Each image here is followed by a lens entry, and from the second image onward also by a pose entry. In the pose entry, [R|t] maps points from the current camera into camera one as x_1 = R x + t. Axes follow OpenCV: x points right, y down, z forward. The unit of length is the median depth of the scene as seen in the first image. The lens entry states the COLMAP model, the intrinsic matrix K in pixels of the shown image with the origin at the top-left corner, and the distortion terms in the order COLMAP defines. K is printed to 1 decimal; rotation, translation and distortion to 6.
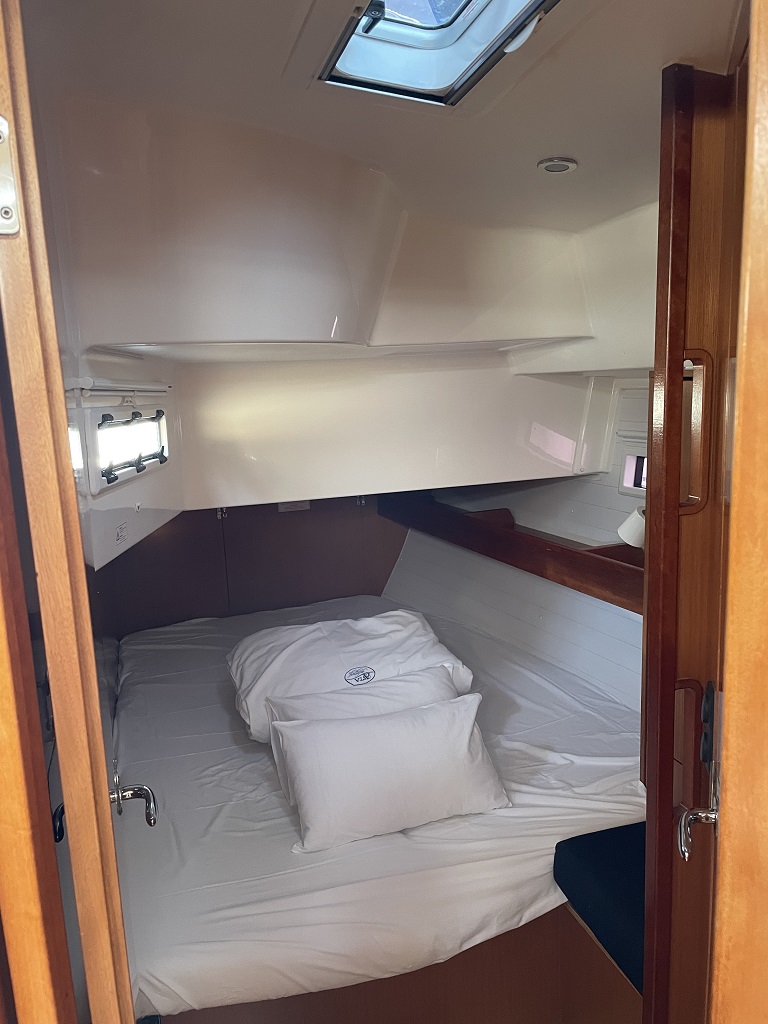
lens RADIAL K [[771.6, 0, 383.3], [0, 771.6, 515.4], [0, 0, 1]] dist [0.050340, -0.076396]
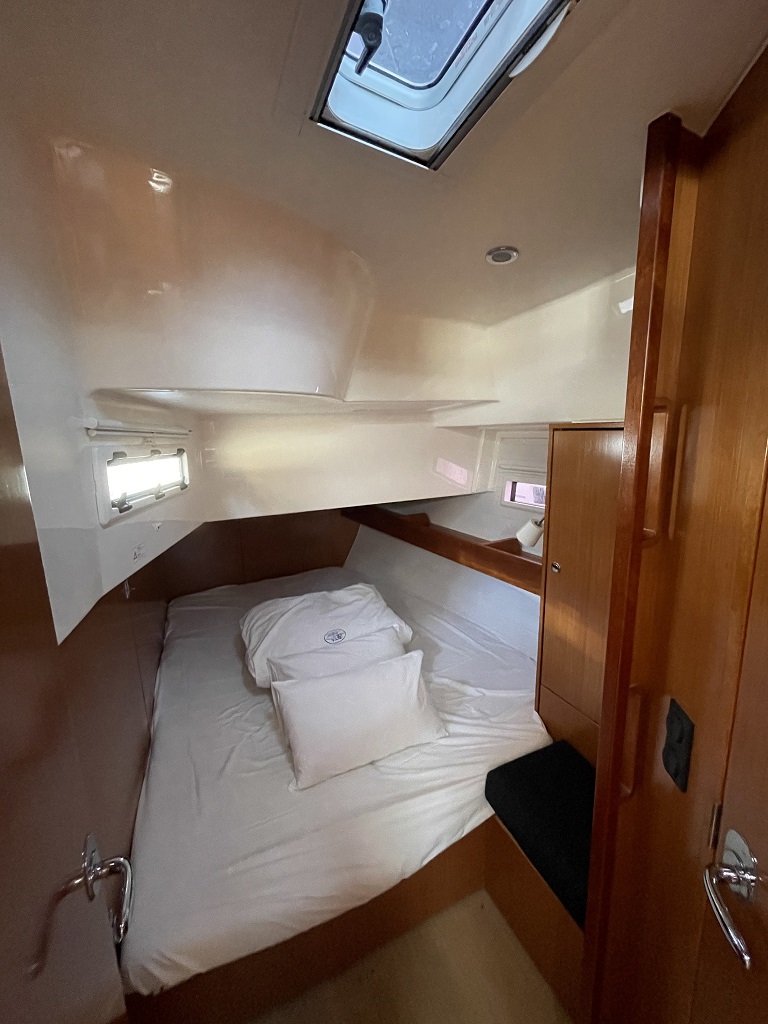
lens RADIAL K [[421.0, 0, 387.4], [0, 421.0, 509.4], [0, 0, 1]] dist [-0.006359, -0.000782]
pose [[0.992856, -0.006994, 0.119115, -0.028695], [0.006416, 0.999966, 0.005235, -0.034172], [-0.119147, -0.004433, 0.992867, 0.249512]]
